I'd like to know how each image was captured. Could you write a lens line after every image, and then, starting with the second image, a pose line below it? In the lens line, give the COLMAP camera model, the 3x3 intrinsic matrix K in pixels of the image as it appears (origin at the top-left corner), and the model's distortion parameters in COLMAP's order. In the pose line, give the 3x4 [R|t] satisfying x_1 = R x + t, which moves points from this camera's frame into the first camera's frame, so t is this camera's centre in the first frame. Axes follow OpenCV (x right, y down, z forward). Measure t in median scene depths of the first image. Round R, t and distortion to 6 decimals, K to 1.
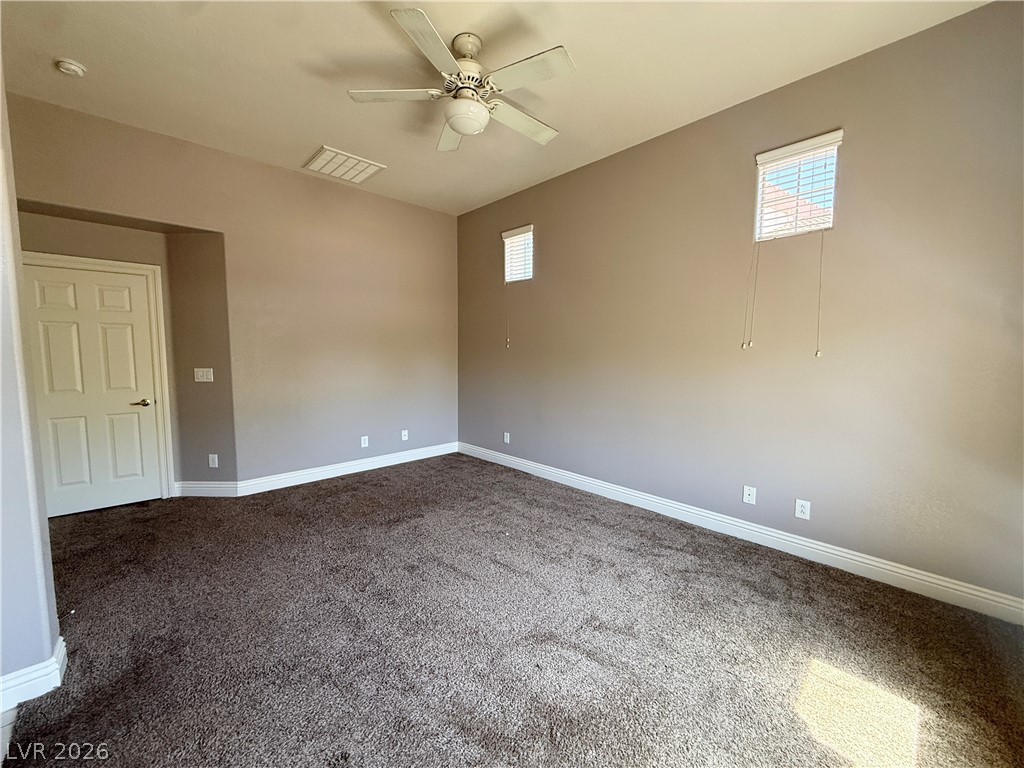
lens RADIAL K [[407.4, 0, 510.9], [0, 407.4, 383.8], [0, 0, 1]] dist [0.000509, 0.000005]
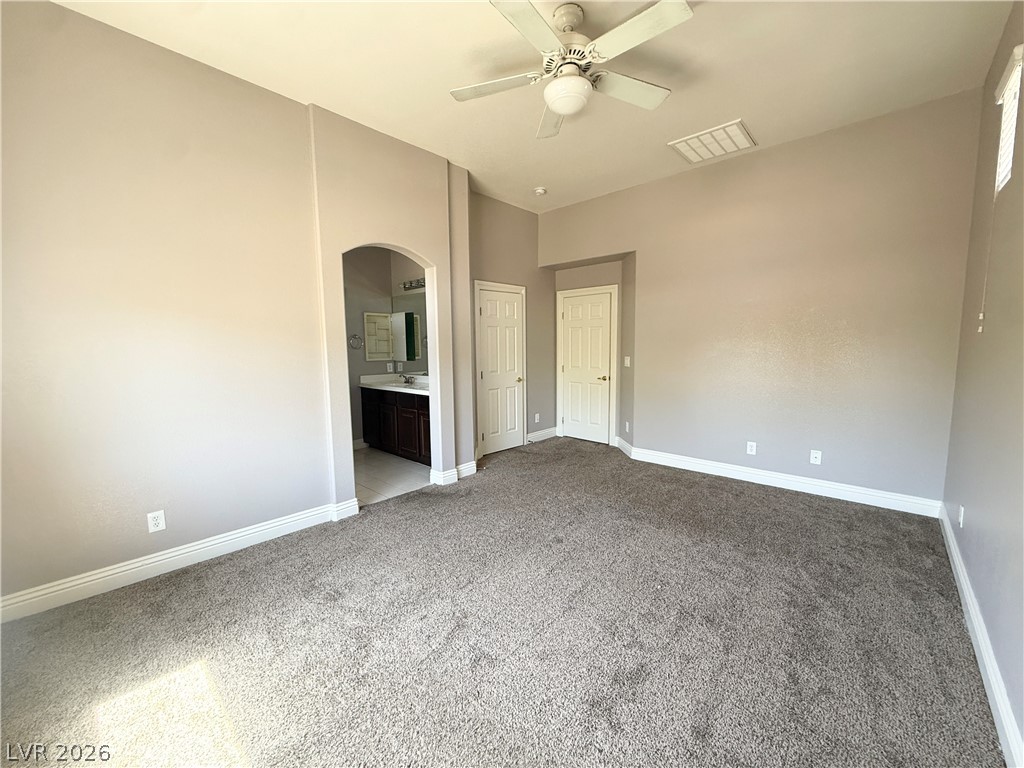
lens RADIAL K [[407.4, 0, 511.2], [0, 407.4, 385.9], [0, 0, 1]] dist [0.000509, 0.000005]
pose [[0.068610, 0.098523, -0.992767, 0.554624], [-0.069694, 0.993154, 0.093745, -0.041845], [0.995206, 0.062758, 0.075006, 0.526799]]
